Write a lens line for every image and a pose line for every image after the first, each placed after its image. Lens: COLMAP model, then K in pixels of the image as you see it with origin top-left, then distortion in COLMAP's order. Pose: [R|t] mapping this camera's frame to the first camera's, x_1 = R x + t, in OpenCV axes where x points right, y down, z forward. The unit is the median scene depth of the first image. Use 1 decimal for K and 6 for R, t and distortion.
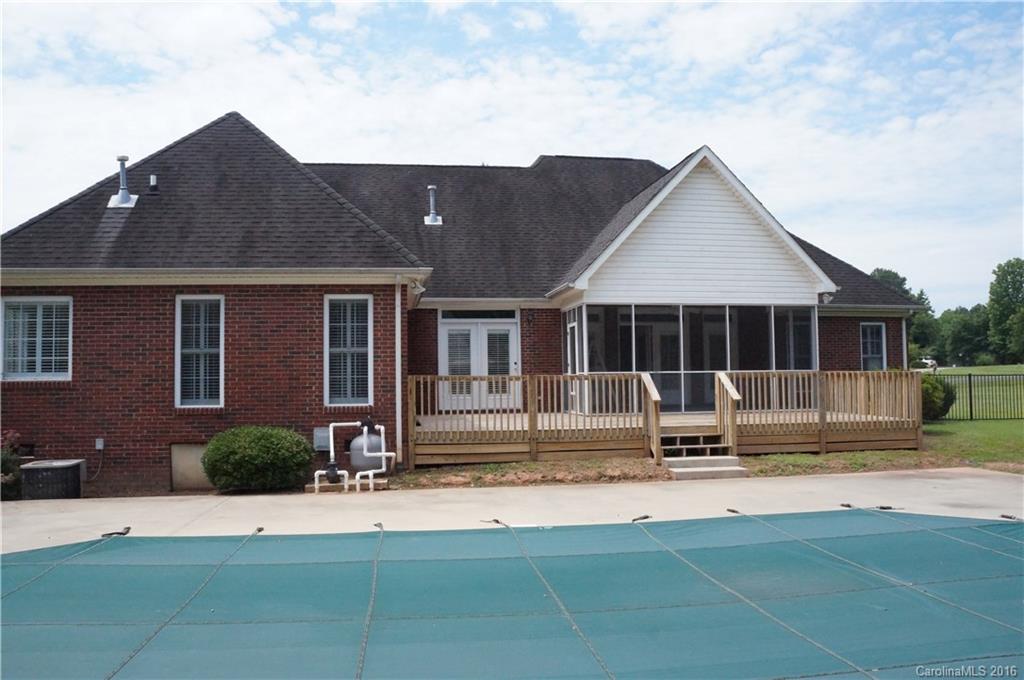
lens RADIAL K [[811.5, 0, 512.0], [0, 811.5, 340.0], [0, 0, 1]] dist [-0.169450, 0.098284]
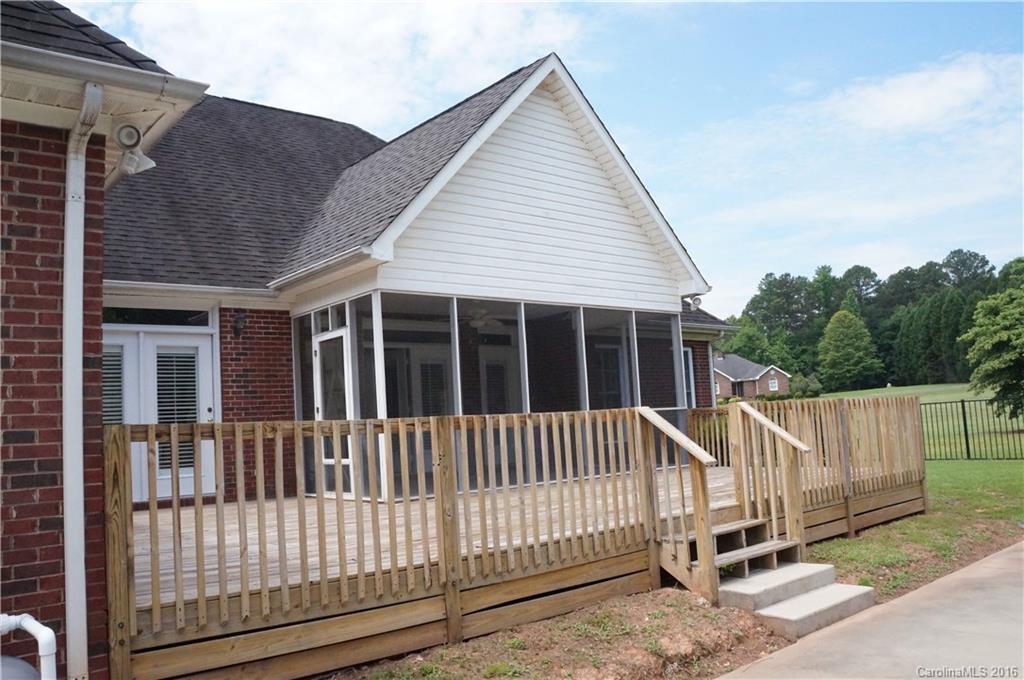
lens RADIAL K [[811.5, 0, 512.0], [0, 811.5, 340.0], [0, 0, 1]] dist [-0.169450, 0.098284]
pose [[0.849859, 0.018768, 0.526677, -0.113802], [0.021305, 0.997325, -0.069919, 0.026318], [-0.526580, 0.070643, 0.847185, 0.496648]]
